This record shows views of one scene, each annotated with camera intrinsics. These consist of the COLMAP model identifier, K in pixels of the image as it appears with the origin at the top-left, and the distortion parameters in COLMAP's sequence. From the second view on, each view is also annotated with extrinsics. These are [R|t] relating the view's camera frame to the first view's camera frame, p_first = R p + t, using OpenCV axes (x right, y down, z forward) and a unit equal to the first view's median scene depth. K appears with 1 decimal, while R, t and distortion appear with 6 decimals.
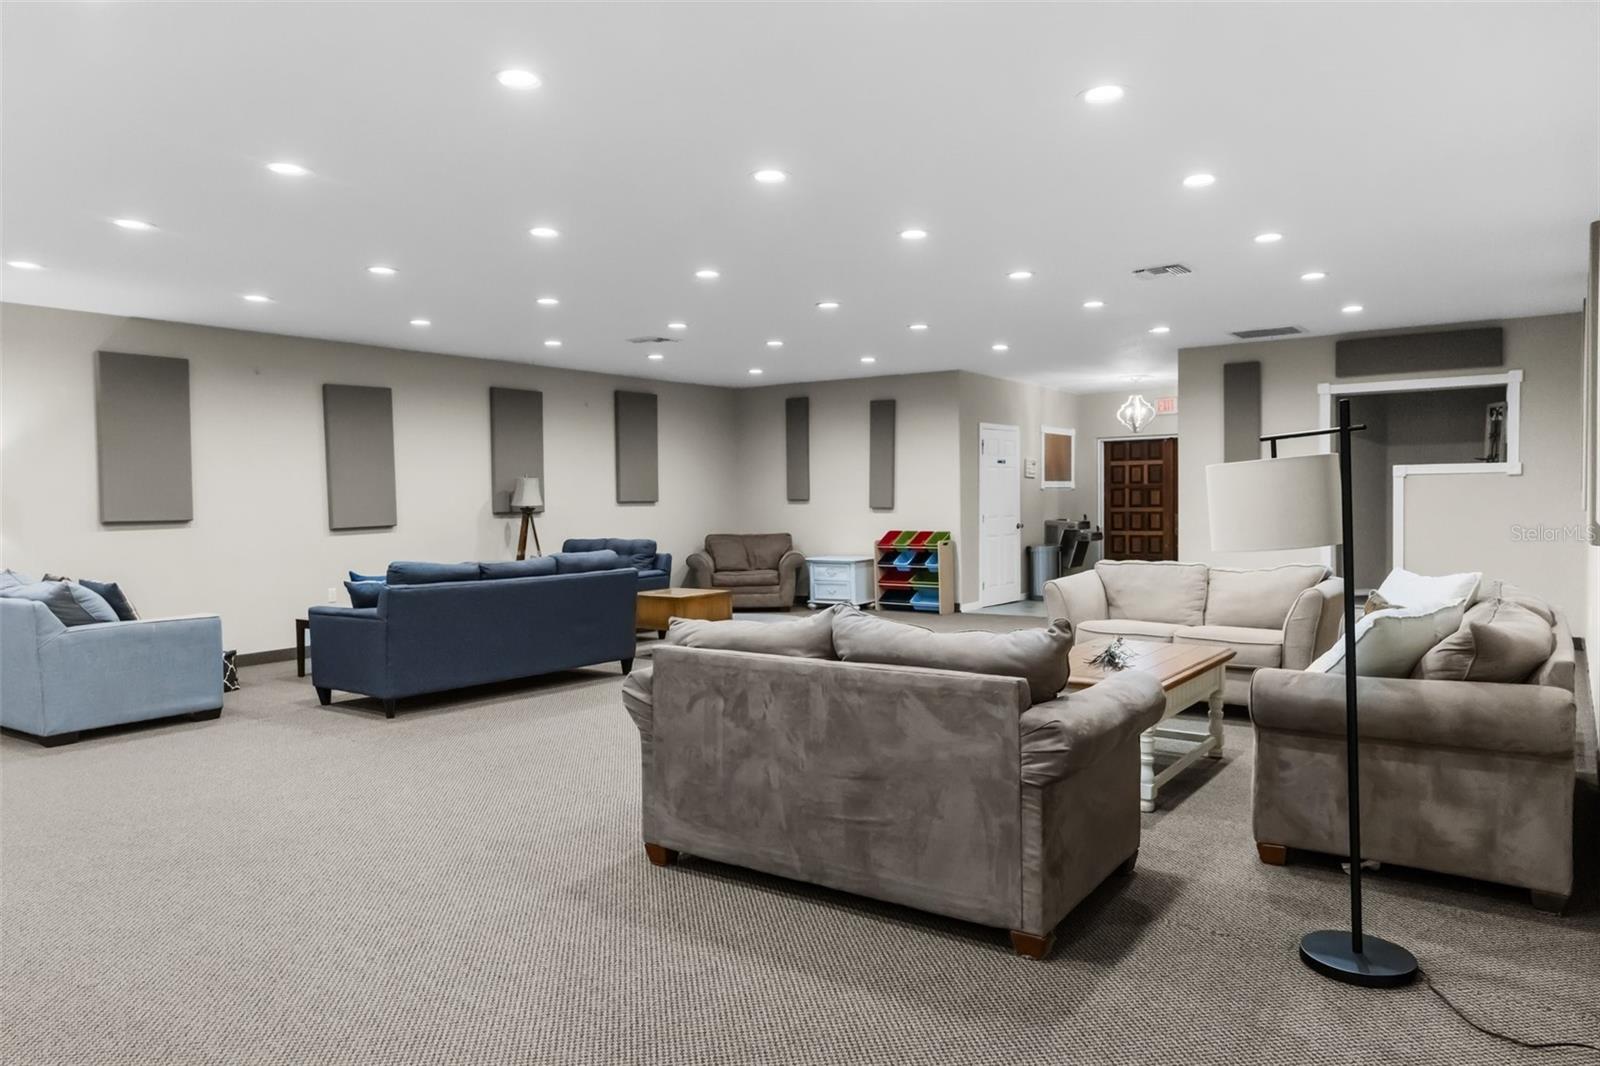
lens RADIAL K [[1070.0, 0, 800.0], [0, 1070.0, 533.0], [0, 0, 1]] dist [-0.000896, -0.000398]
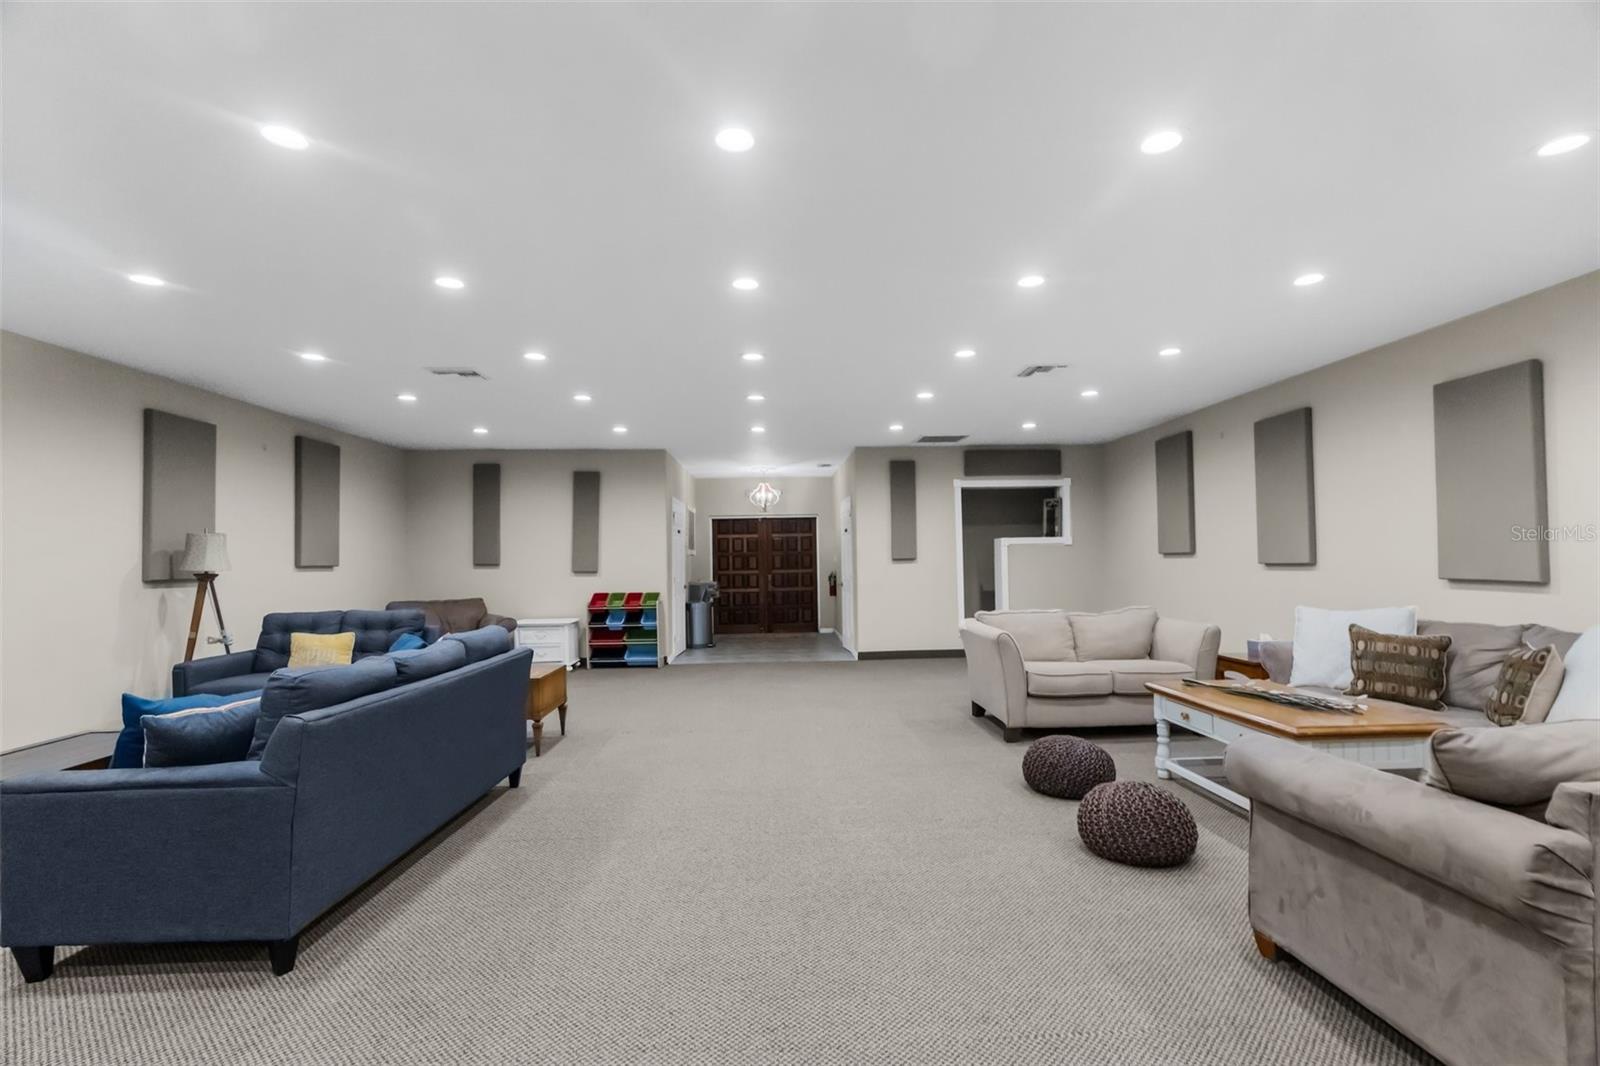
lens RADIAL K [[739.5, 0, 800.0], [0, 739.5, 533.0], [0, 0, 1]] dist [-0.004161, 0.000332]
pose [[0.781905, 0.024657, 0.622910, -0.223016], [0.025558, 0.997109, -0.071551, -0.003699], [-0.622874, 0.071867, 0.779014, 0.299050]]
